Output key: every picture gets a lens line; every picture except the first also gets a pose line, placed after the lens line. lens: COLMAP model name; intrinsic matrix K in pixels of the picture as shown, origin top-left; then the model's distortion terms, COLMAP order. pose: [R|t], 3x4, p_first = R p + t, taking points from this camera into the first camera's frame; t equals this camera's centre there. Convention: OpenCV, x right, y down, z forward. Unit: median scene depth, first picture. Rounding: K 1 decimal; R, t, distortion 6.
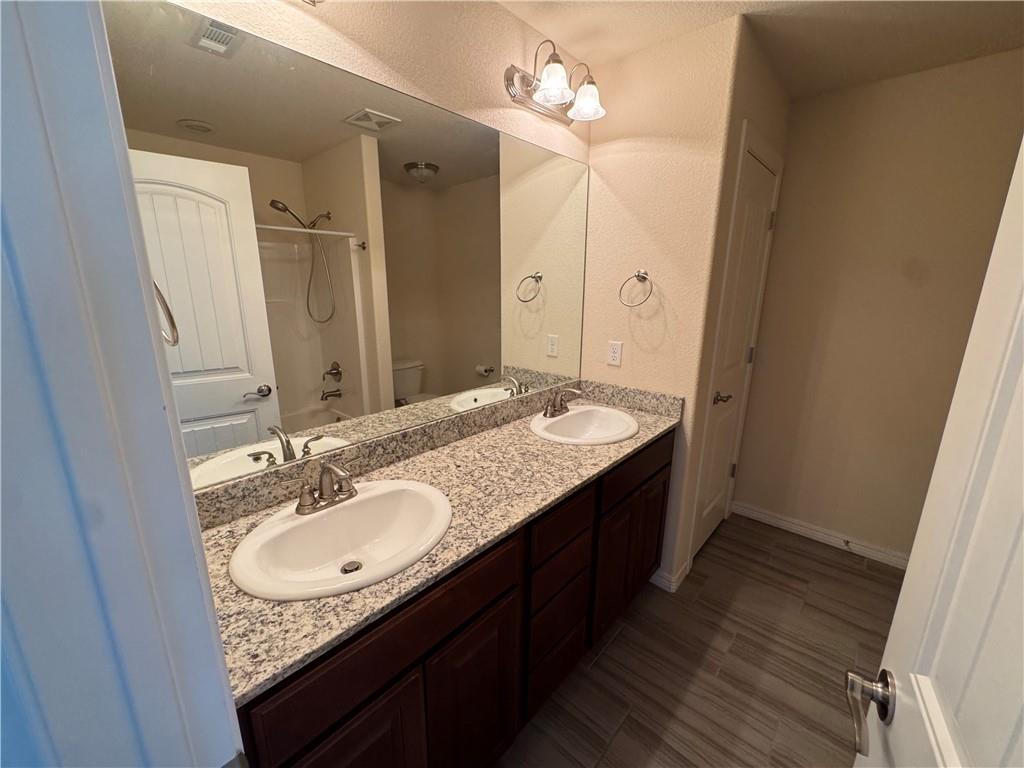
lens RADIAL K [[410.3, 0, 510.1], [0, 410.3, 385.6], [0, 0, 1]] dist [-0.002842, -0.000442]
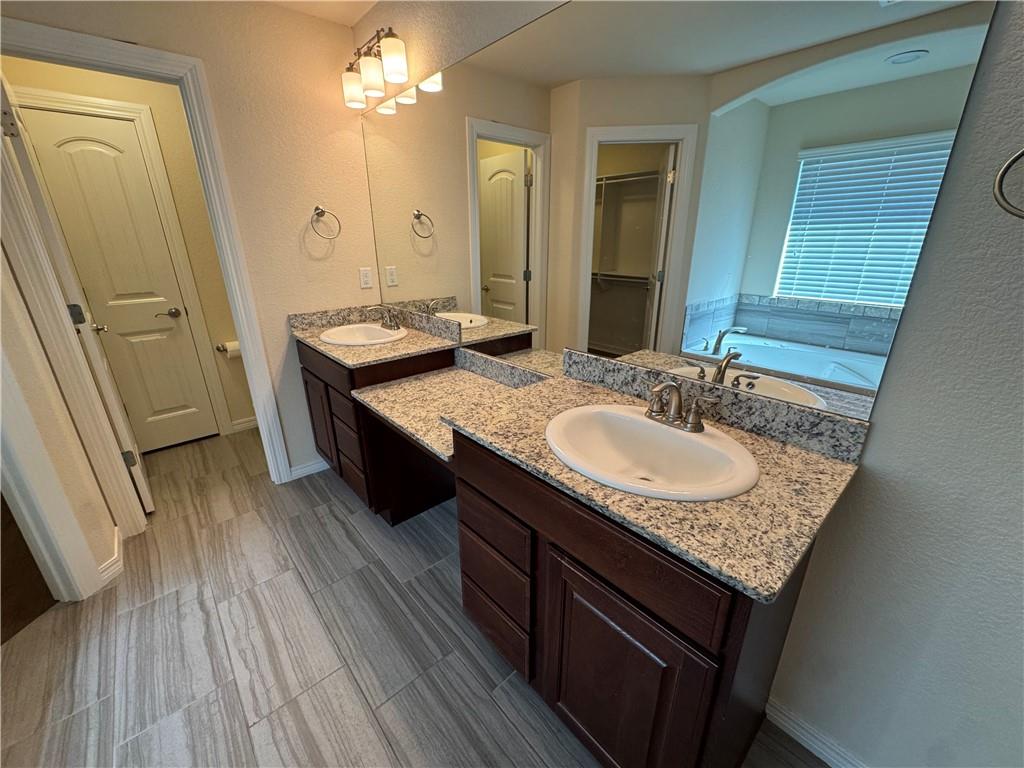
lens RADIAL K [[410.3, 0, 510.1], [0, 410.3, 385.6], [0, 0, 1]] dist [-0.002842, -0.000442]
pose [[-0.097792, 0.374048, -0.922239, 0.611299], [-0.178616, 0.905037, 0.386011, -0.154823], [0.979047, 0.202475, -0.021694, 0.664941]]
